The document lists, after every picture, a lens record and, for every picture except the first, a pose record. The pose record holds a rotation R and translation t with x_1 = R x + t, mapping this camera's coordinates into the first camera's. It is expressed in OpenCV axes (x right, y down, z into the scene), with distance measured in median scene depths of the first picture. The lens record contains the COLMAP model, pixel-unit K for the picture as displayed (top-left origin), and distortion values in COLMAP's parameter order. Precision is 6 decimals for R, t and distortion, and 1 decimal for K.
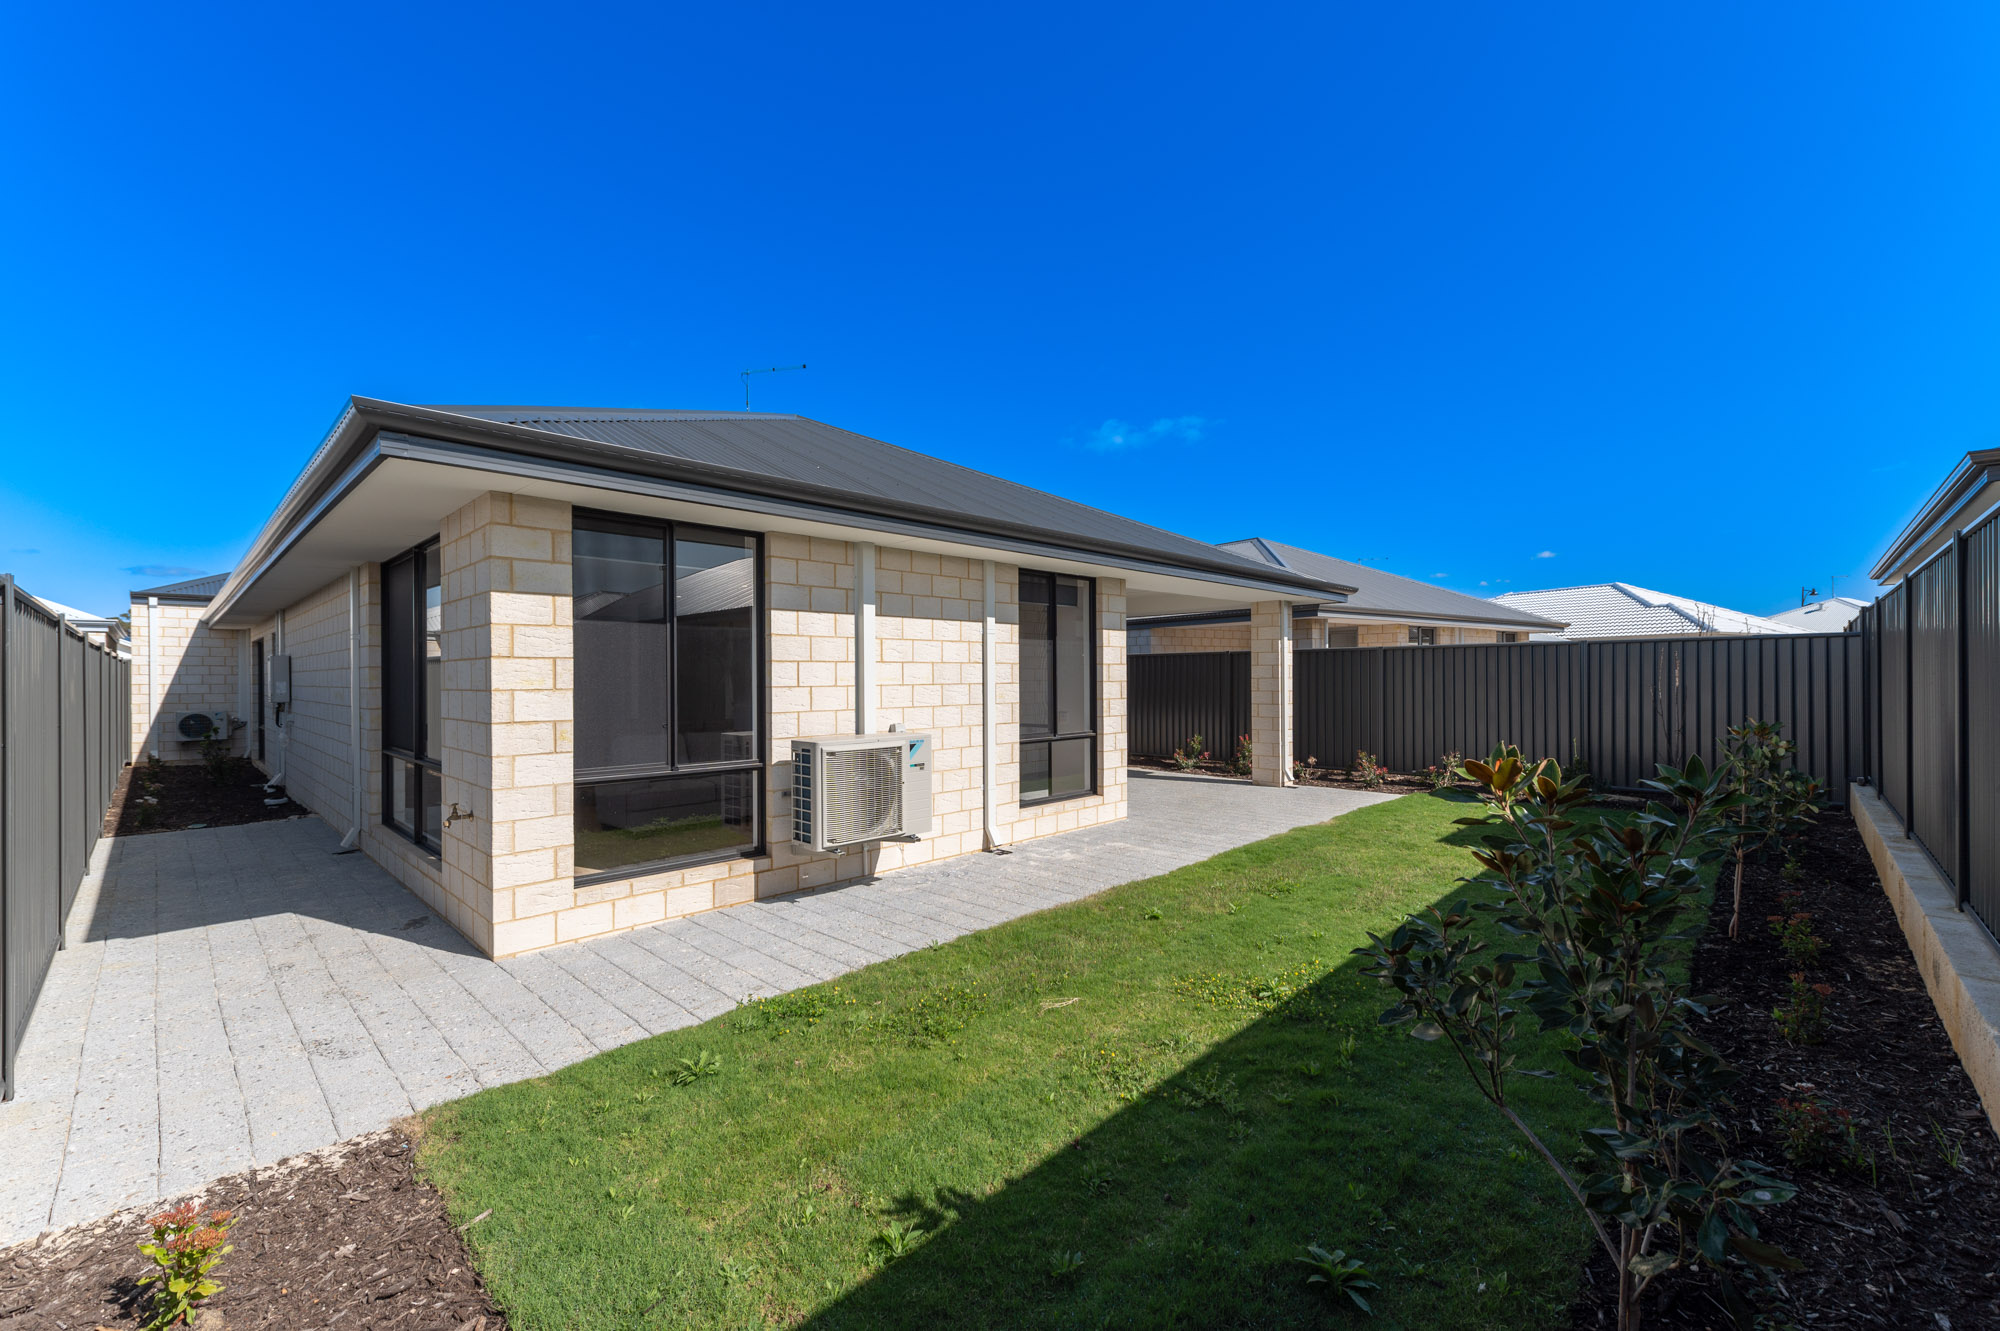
lens RADIAL K [[812.0, 0, 1001.8], [0, 812.0, 687.0], [0, 0, 1]] dist [-0.000764, 0.000038]
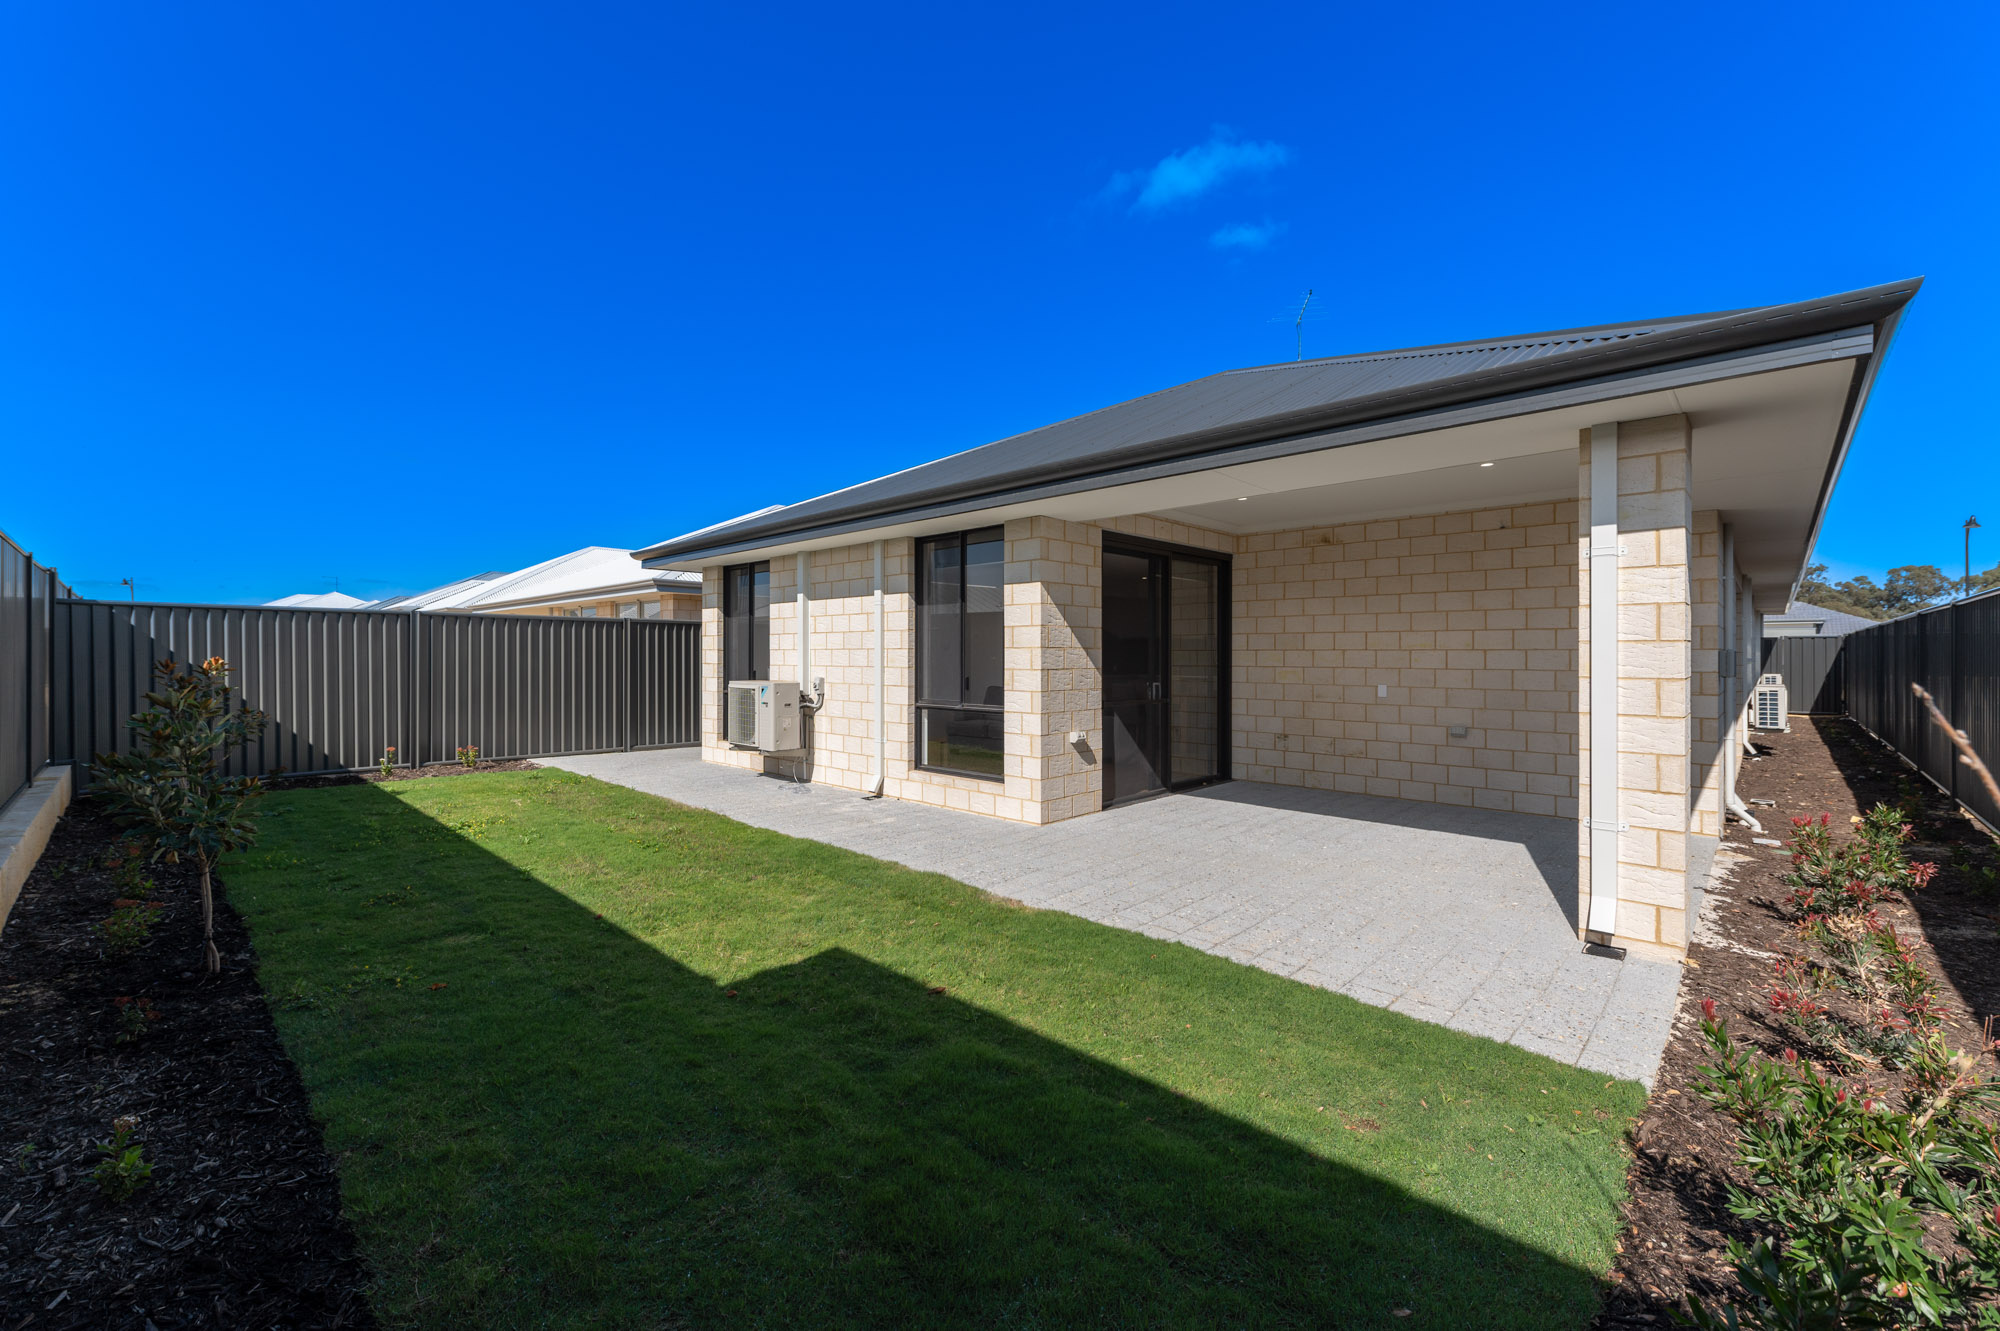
lens RADIAL K [[812.0, 0, 1001.5], [0, 812.0, 643.6], [0, 0, 1]] dist [-0.000764, 0.000038]
pose [[0.014465, 0.010240, -0.999843, 1.099544], [0.003083, 0.999942, 0.010285, -0.022817], [0.999891, -0.003231, 0.014433, 1.137725]]
